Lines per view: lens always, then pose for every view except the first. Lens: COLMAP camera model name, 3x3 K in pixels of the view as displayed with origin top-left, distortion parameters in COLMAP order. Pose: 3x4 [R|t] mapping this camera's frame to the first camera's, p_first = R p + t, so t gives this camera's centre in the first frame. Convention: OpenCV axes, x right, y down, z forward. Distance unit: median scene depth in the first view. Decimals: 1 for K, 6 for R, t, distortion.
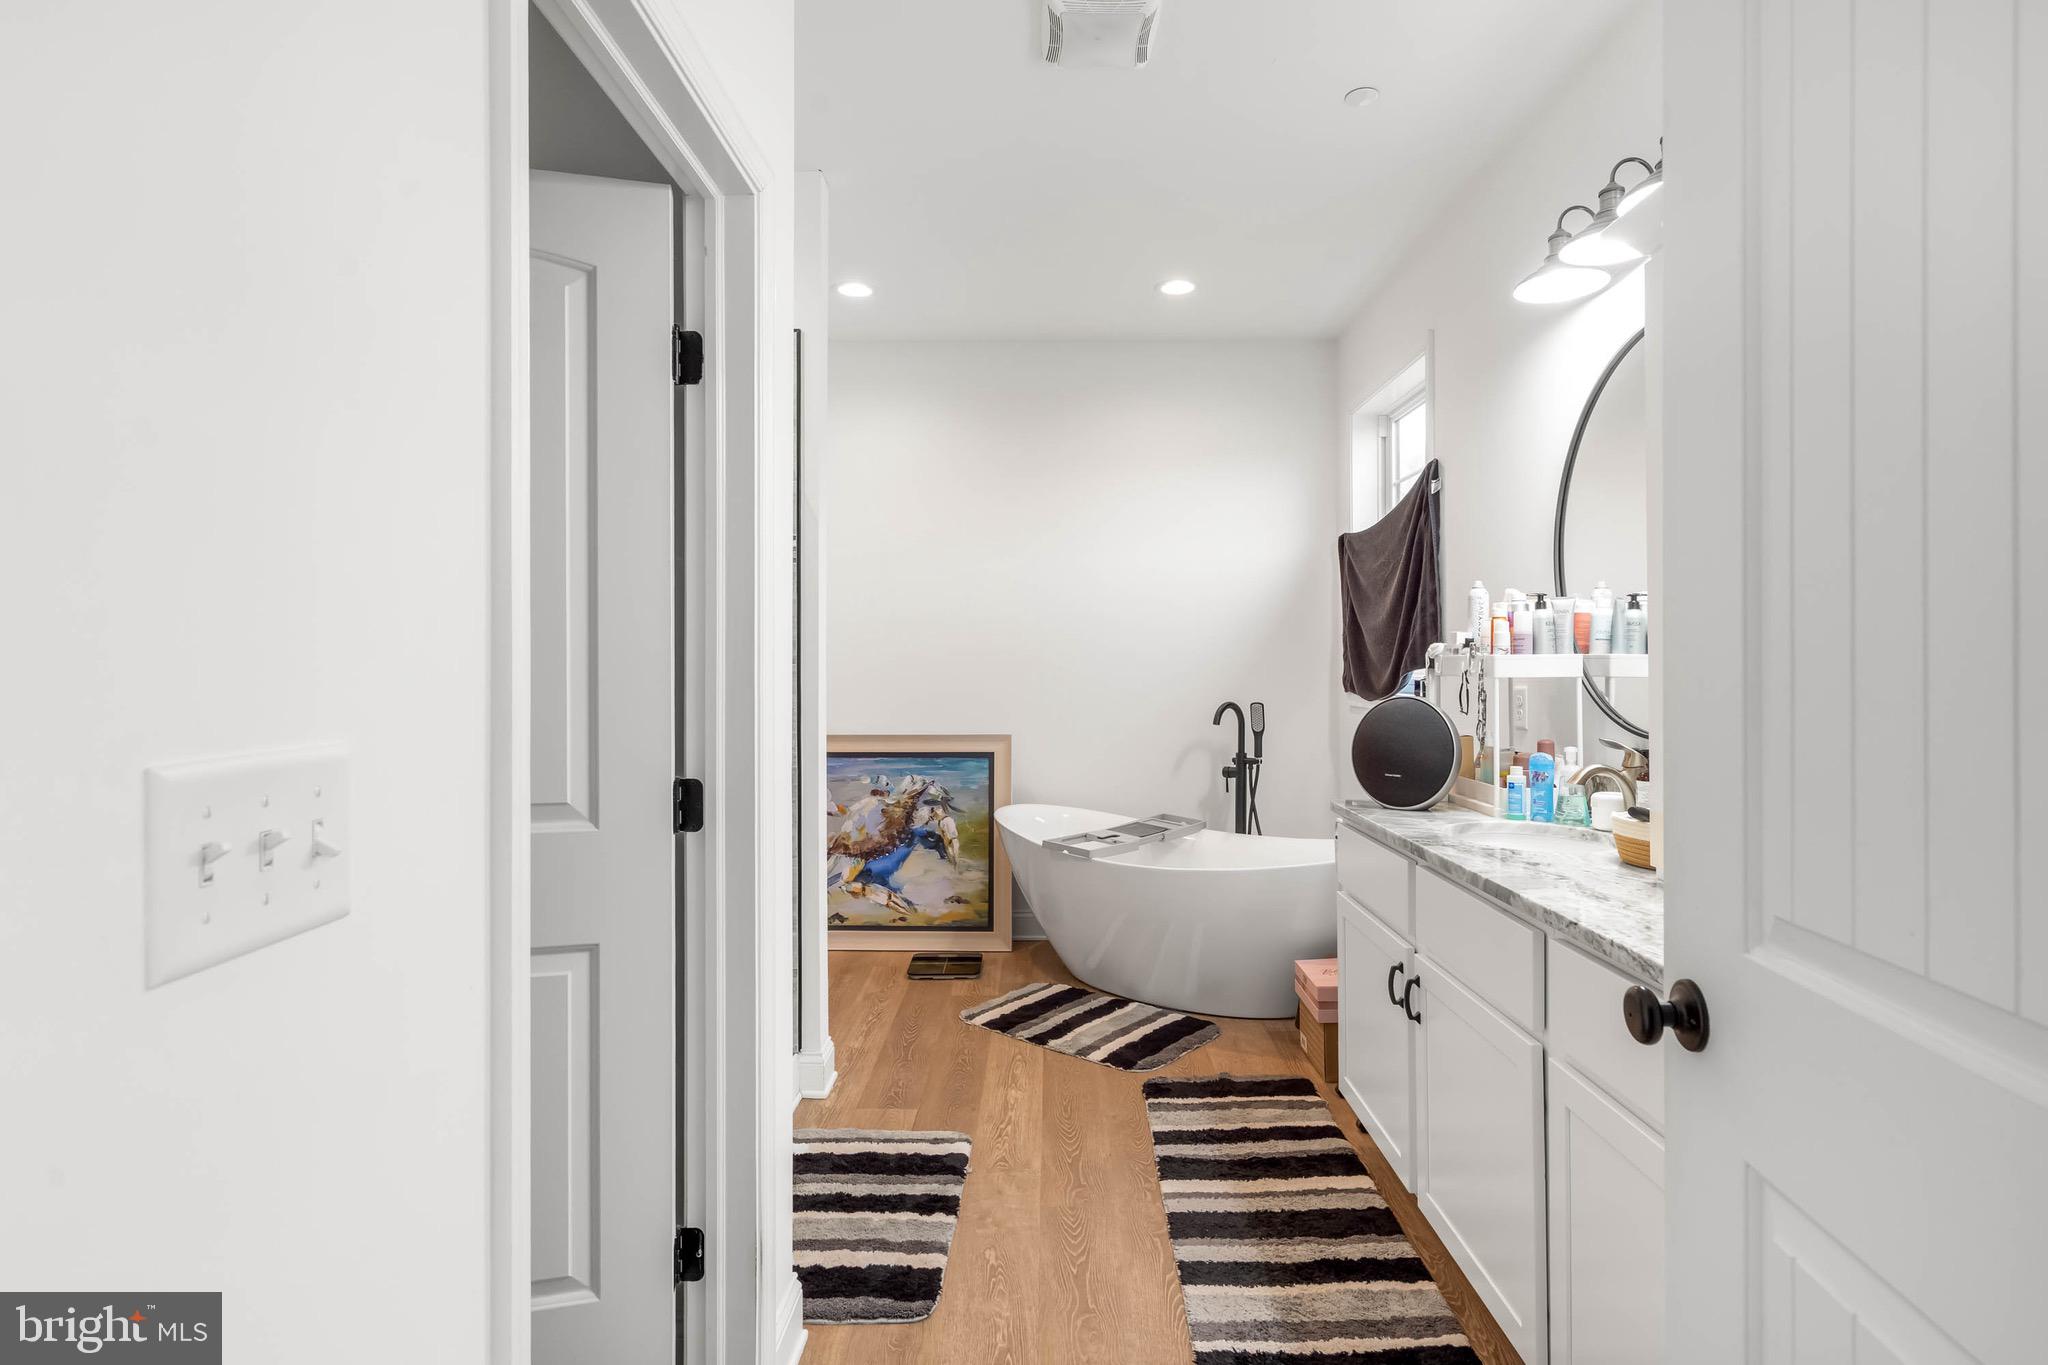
lens RADIAL K [[1127.5, 0, 998.1], [0, 1127.5, 634.2], [0, 0, 1]] dist [-0.001349, 0.003674]
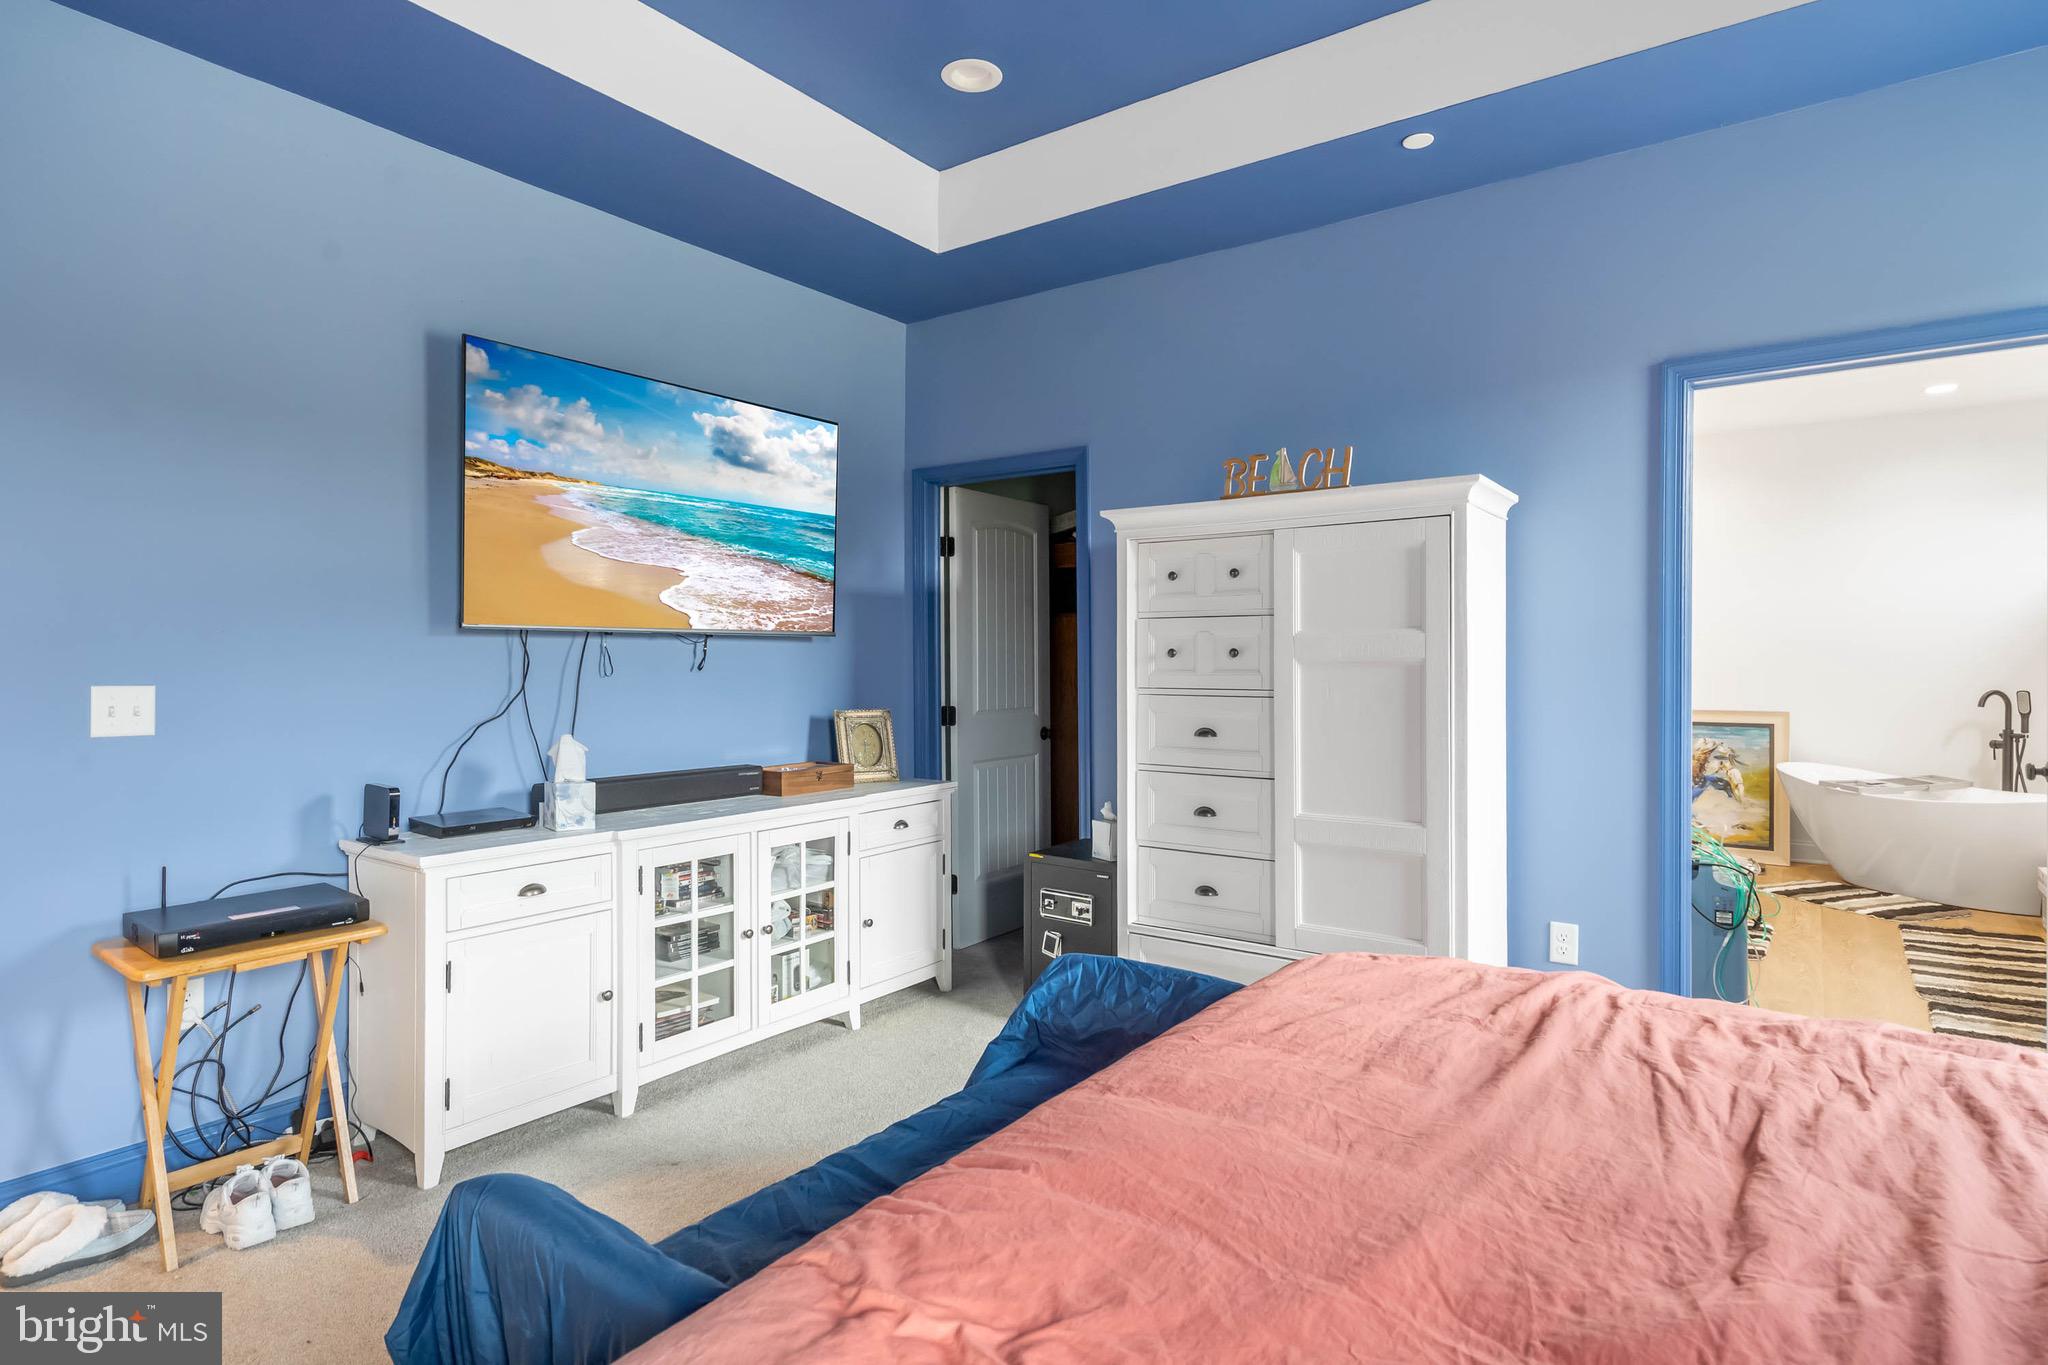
lens RADIAL K [[1127.5, 0, 978.9], [0, 1127.5, 641.4], [0, 0, 1]] dist [-0.001349, 0.003674]
pose [[0.827874, -0.005925, -0.560883, -0.036504], [0.008992, 0.999956, 0.002710, -0.010694], [0.560842, -0.007287, 0.827891, -0.744324]]
